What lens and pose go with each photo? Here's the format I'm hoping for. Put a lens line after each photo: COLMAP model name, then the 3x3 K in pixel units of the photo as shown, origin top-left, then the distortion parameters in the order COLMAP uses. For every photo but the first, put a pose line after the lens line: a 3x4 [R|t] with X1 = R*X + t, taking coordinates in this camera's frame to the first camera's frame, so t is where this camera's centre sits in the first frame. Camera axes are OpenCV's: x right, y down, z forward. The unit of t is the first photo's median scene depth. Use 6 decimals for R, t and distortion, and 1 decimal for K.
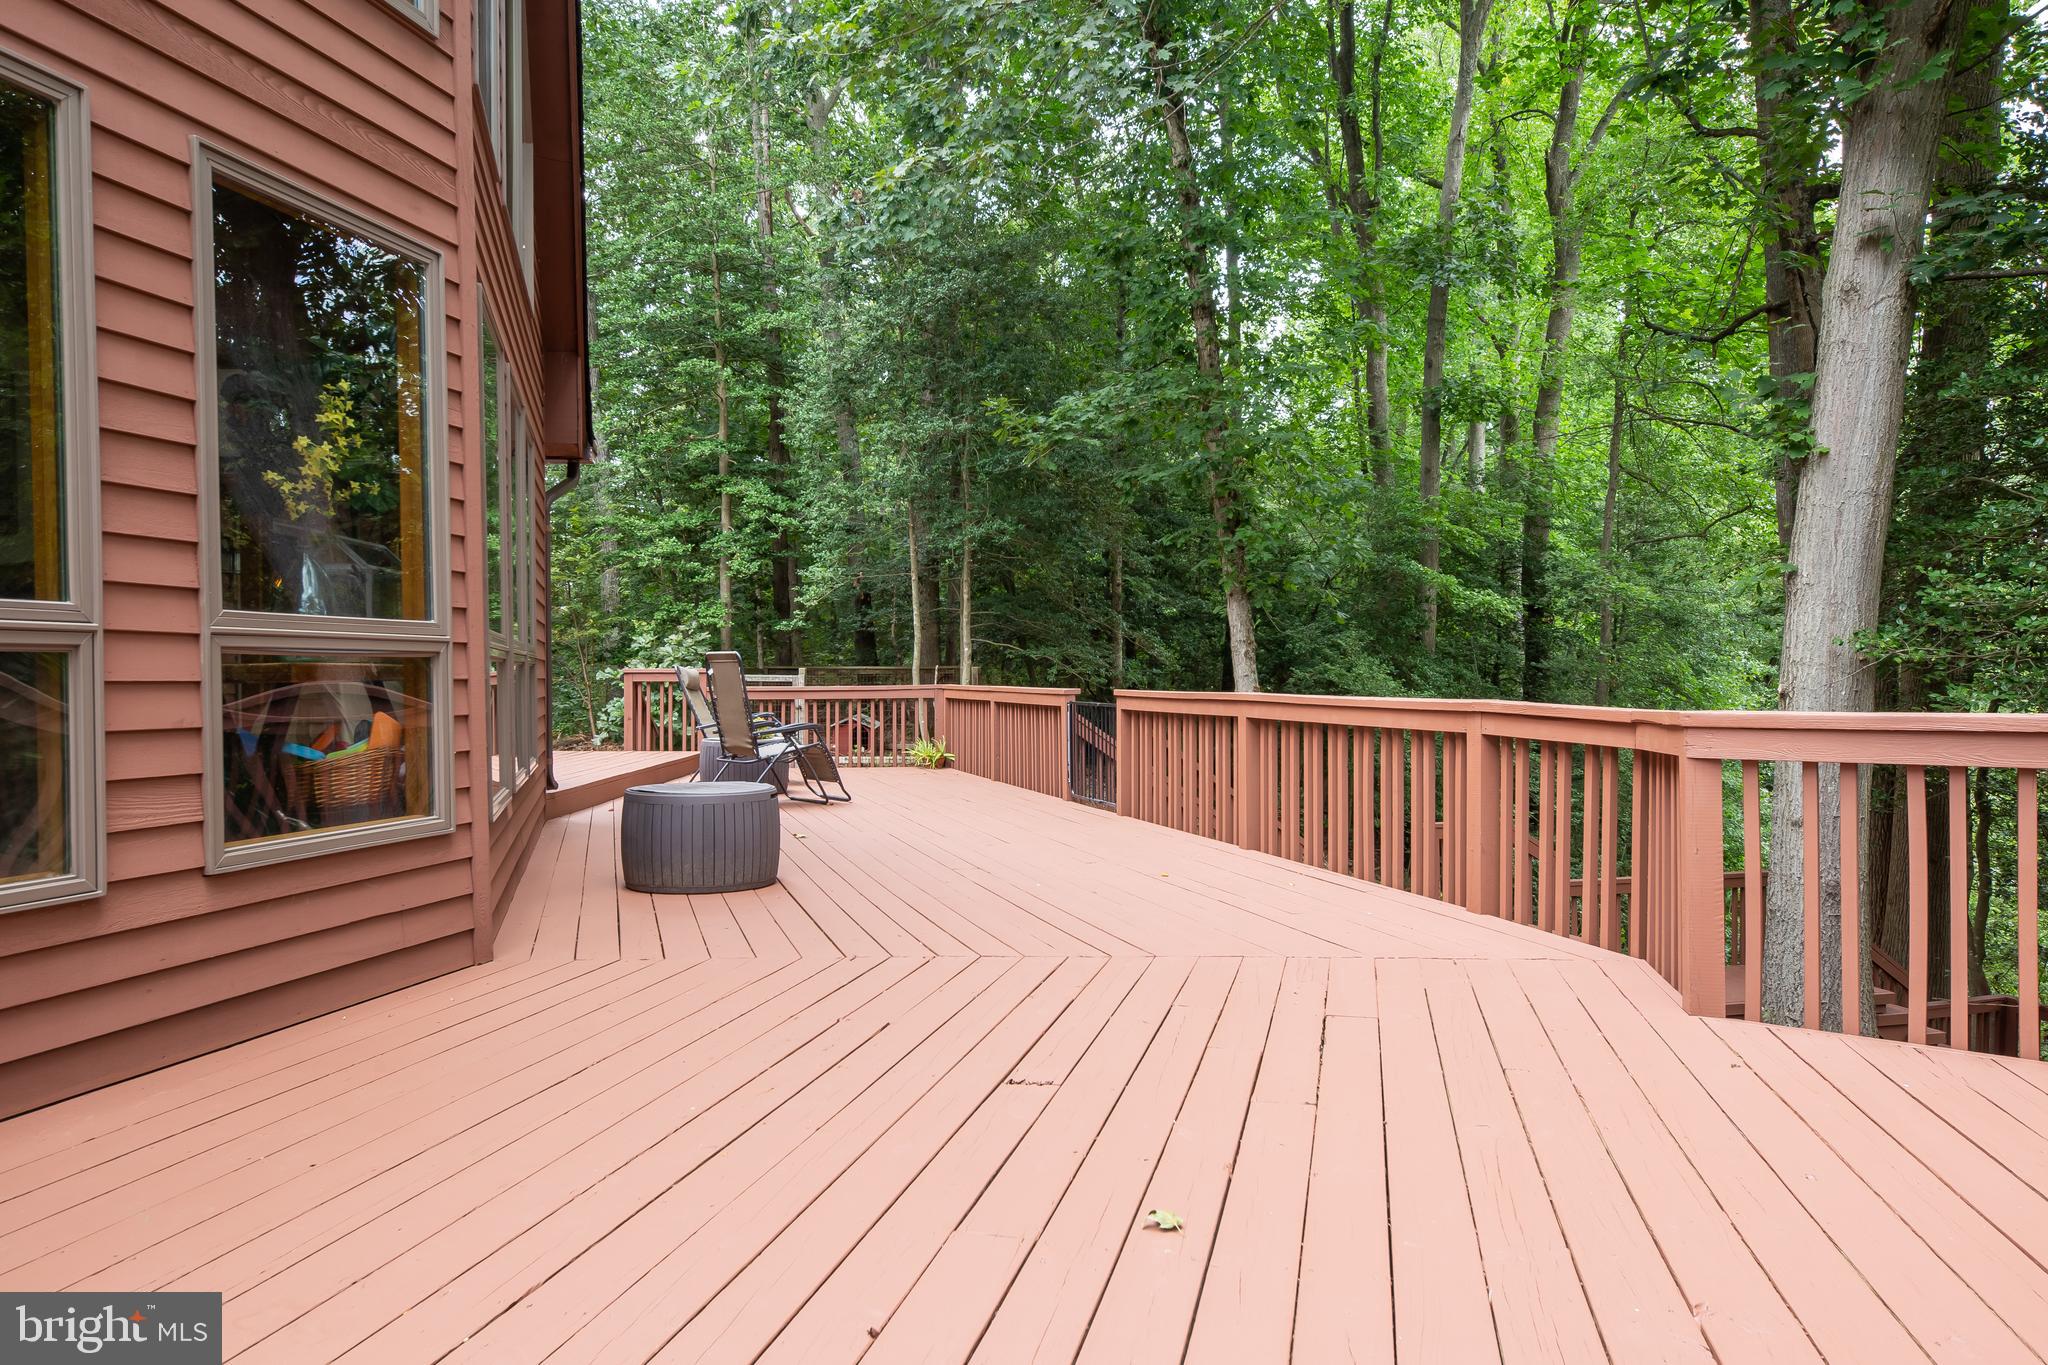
lens RADIAL K [[1310.2, 0, 1024.0], [0, 1310.2, 682.5], [0, 0, 1]] dist [0.006324, 0.002013]
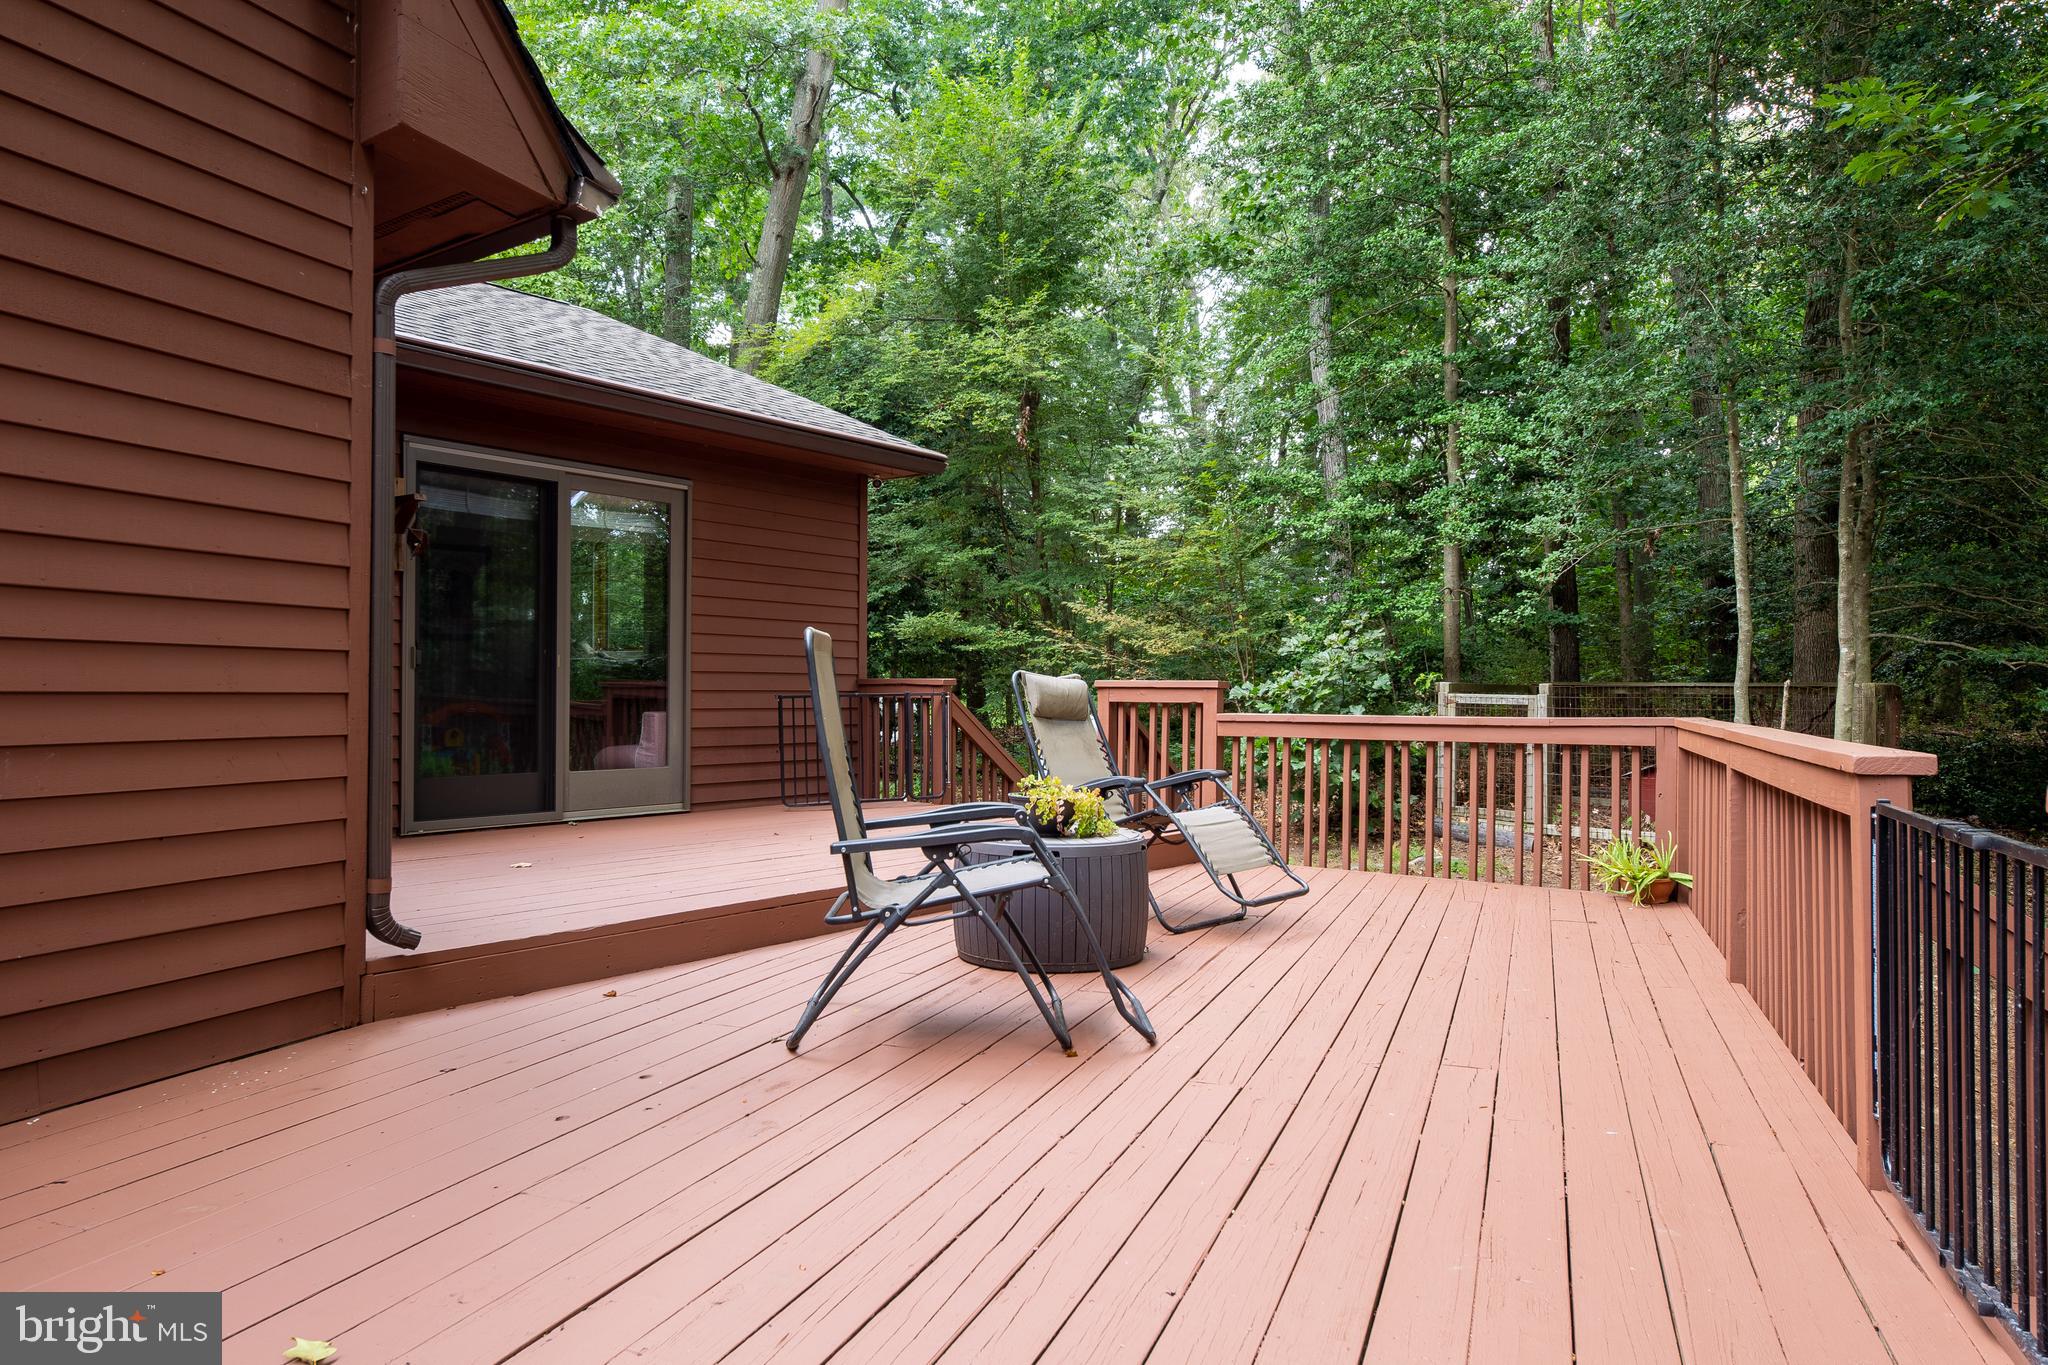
lens RADIAL K [[1310.2, 0, 1024.0], [0, 1310.2, 682.5], [0, 0, 1]] dist [0.006324, 0.002013]
pose [[0.774816, 0.006020, -0.632158, 0.036201], [-0.015103, 0.999846, -0.008989, -0.002466], [0.632006, 0.016512, 0.774788, 0.373926]]
